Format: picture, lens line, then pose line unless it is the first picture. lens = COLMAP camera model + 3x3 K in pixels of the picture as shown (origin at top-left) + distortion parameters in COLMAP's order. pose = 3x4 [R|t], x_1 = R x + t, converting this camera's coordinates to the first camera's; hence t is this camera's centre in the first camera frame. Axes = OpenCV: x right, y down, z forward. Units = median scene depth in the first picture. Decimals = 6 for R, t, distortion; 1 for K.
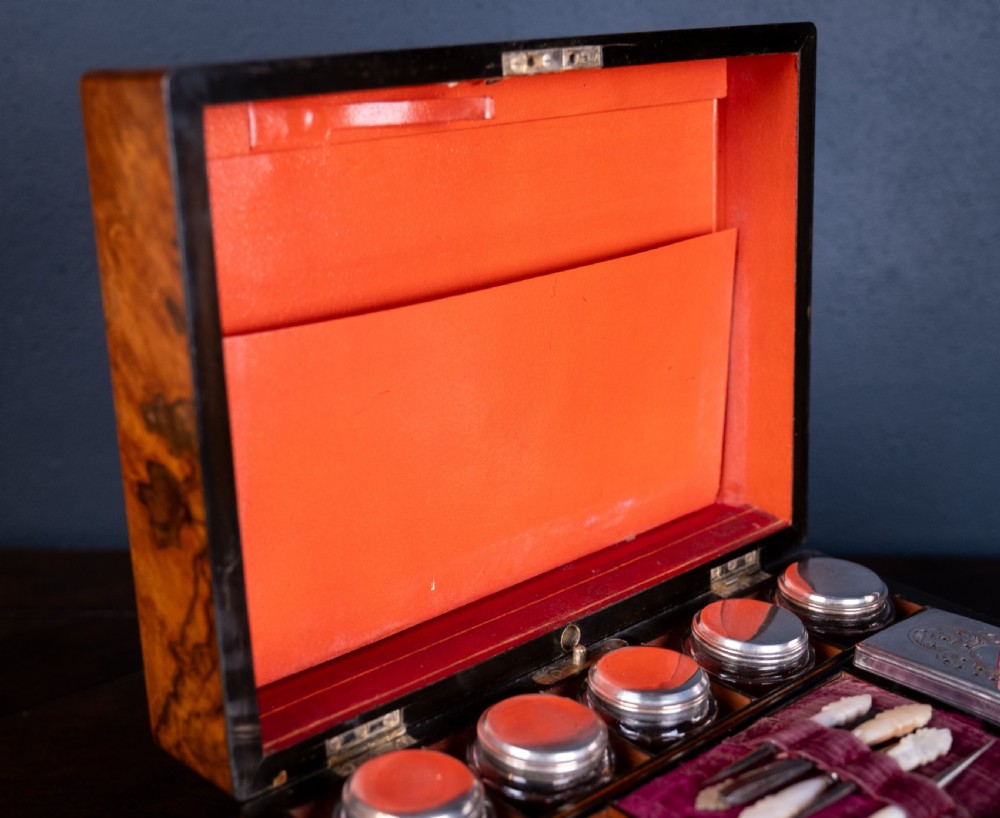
lens RADIAL K [[1371.8, 0, 445.1], [0, 1371.8, 443.5], [0, 0, 1]] dist [0.009480, -0.002285]
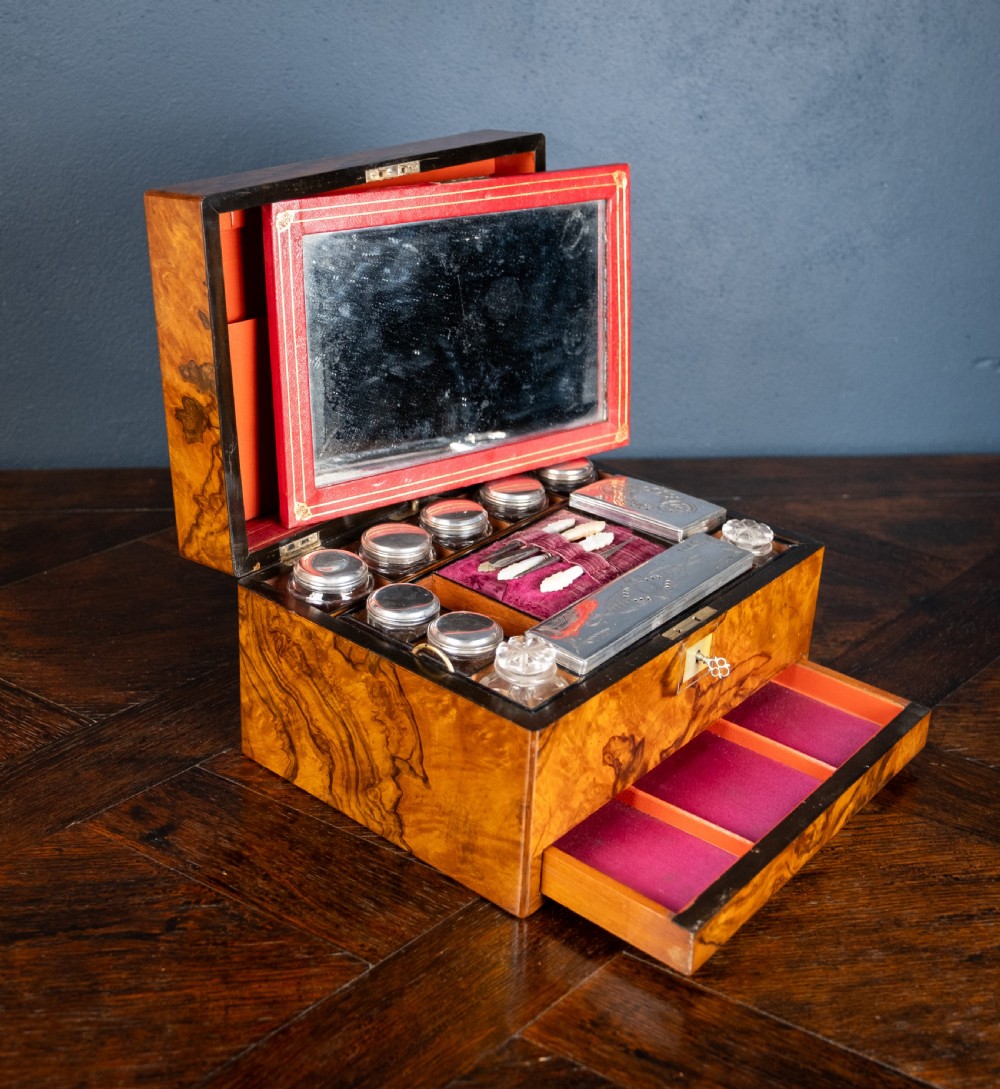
lens RADIAL K [[1418.0, 0, 463.4], [0, 1418.0, 476.8], [0, 0, 1]] dist [0.004612, -0.009408]
pose [[0.990513, -0.030159, 0.134069, -0.094477], [0.022450, 0.998027, 0.058642, 0.015865], [-0.135573, -0.055076, 0.989235, -0.907461]]
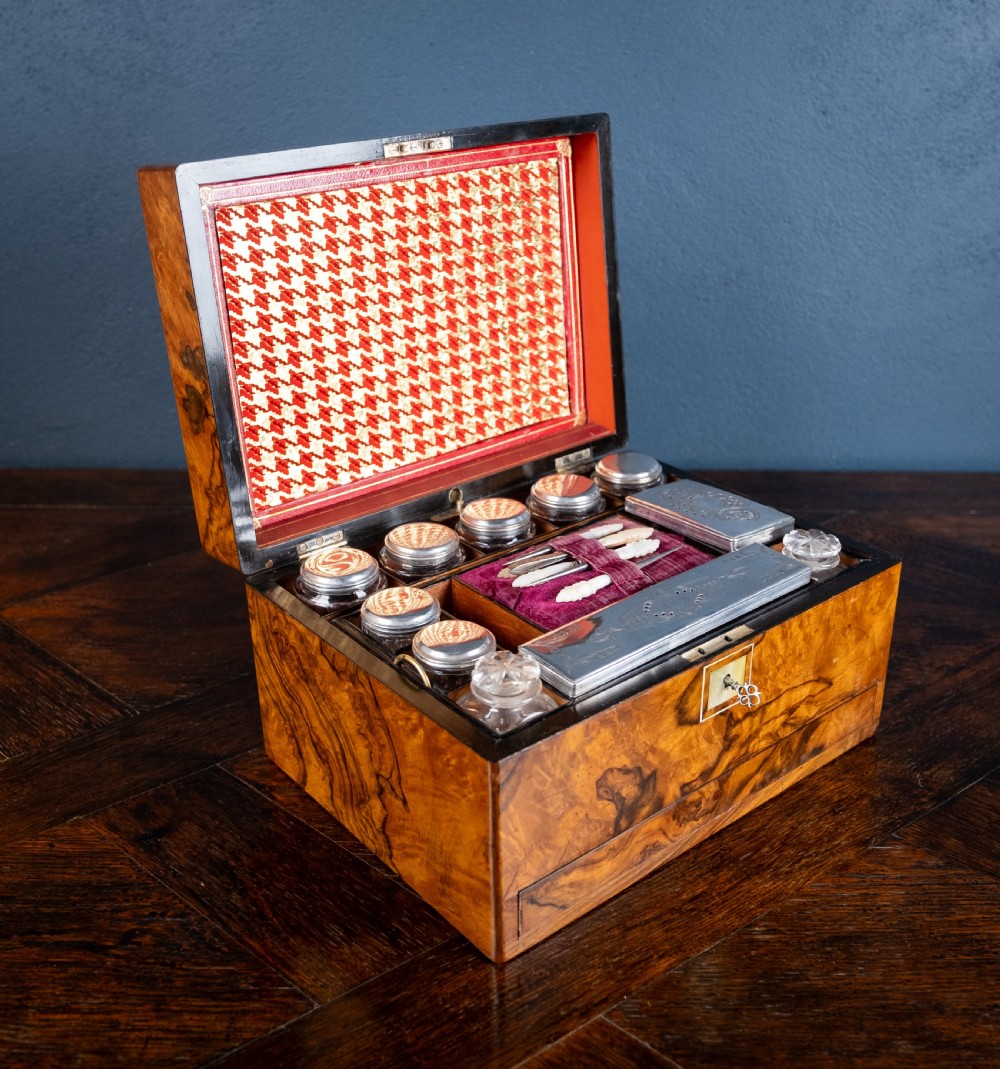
lens RADIAL K [[1171.9, 0, 500.0], [0, 1171.9, 534.5], [0, 0, 1]] dist [-0.004222, -0.018397]
pose [[0.998578, -0.007580, -0.052760, 0.254205], [0.012237, 0.996000, 0.088512, 0.072453], [0.051878, -0.089032, 0.994677, -0.483549]]
